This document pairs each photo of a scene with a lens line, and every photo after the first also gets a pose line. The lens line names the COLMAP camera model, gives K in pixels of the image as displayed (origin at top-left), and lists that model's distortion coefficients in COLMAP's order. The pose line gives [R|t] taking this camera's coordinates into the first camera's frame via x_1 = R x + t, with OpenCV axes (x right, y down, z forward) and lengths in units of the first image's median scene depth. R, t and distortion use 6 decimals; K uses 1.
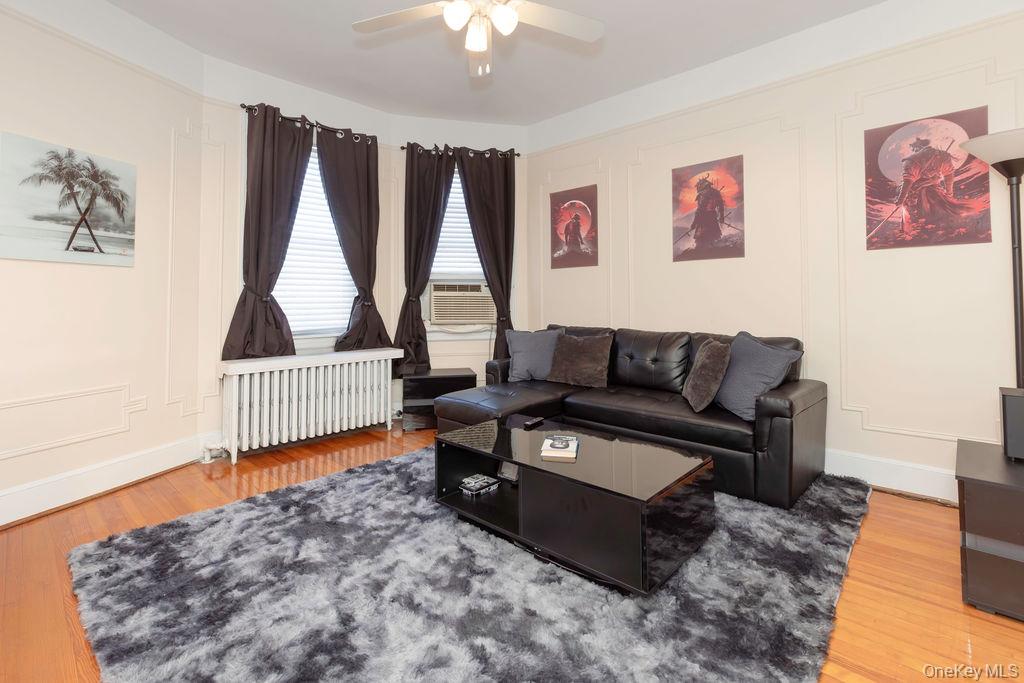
lens RADIAL K [[470.0, 0, 497.3], [0, 470.0, 288.7], [0, 0, 1]] dist [0.009341, 0.000017]
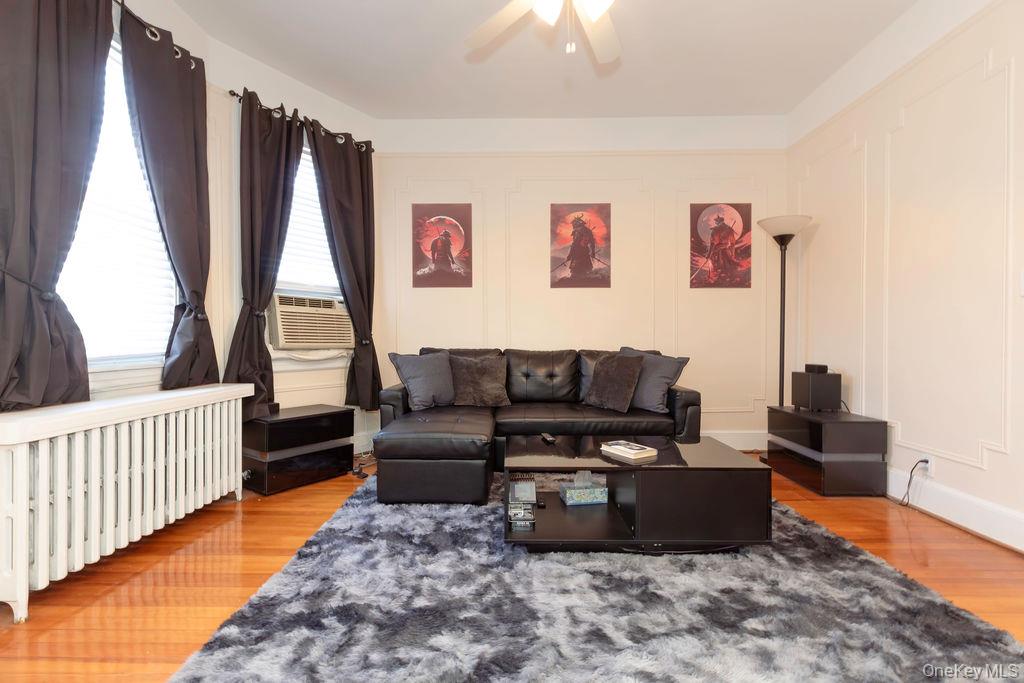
lens RADIAL K [[470.0, 0, 512.0], [0, 470.0, 341.6], [0, 0, 1]] dist [0.009341, 0.000017]
pose [[0.731941, 0.000661, 0.681368, -0.466564], [-0.022406, 0.999482, 0.023100, 0.047406], [-0.681000, -0.032174, 0.731576, 0.257301]]
